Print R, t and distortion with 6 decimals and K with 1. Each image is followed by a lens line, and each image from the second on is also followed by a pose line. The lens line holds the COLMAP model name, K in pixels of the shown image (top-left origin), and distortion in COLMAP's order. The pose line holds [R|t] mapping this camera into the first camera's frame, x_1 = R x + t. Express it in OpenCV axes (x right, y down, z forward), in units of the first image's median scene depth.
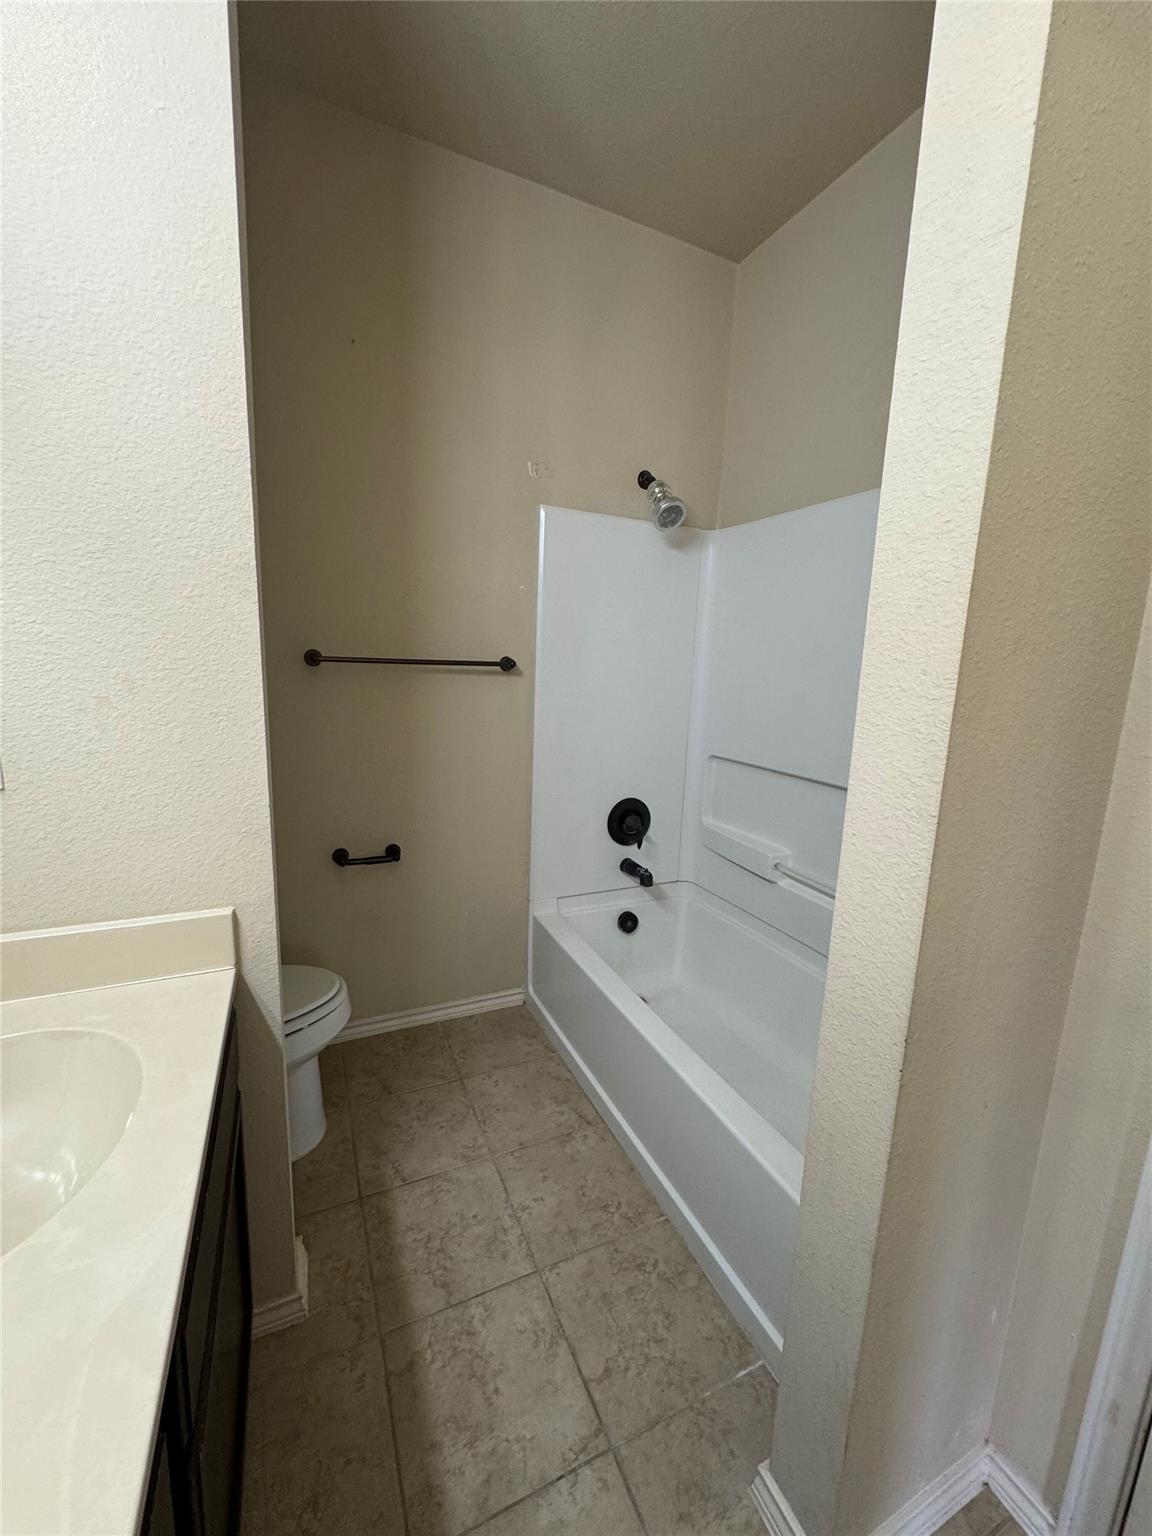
lens RADIAL K [[614.2, 0, 585.2], [0, 614.2, 769.1], [0, 0, 1]] dist [-0.006905, 0.001320]
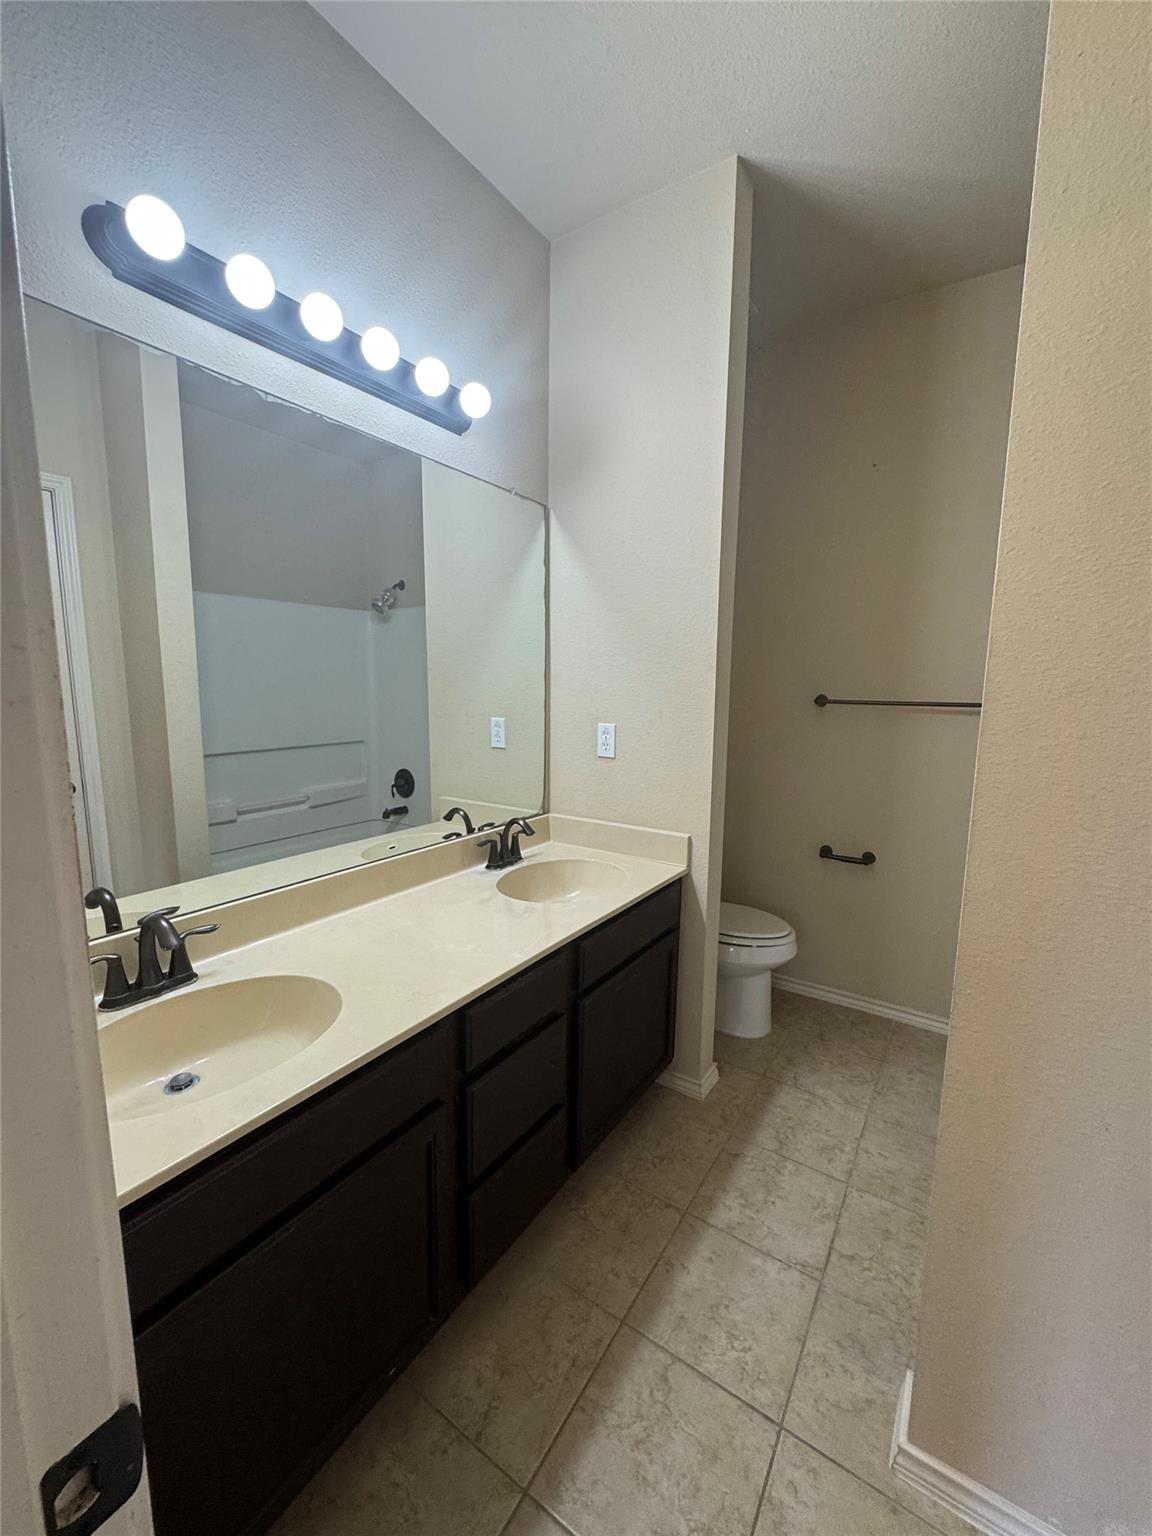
lens RADIAL K [[614.2, 0, 575.1], [0, 614.2, 767.5], [0, 0, 1]] dist [-0.006905, 0.001320]
pose [[0.516124, 0.085285, -0.852257, 0.596638], [-0.143129, 0.989627, 0.012353, 0.037139], [0.844470, 0.115607, 0.522977, -0.215345]]
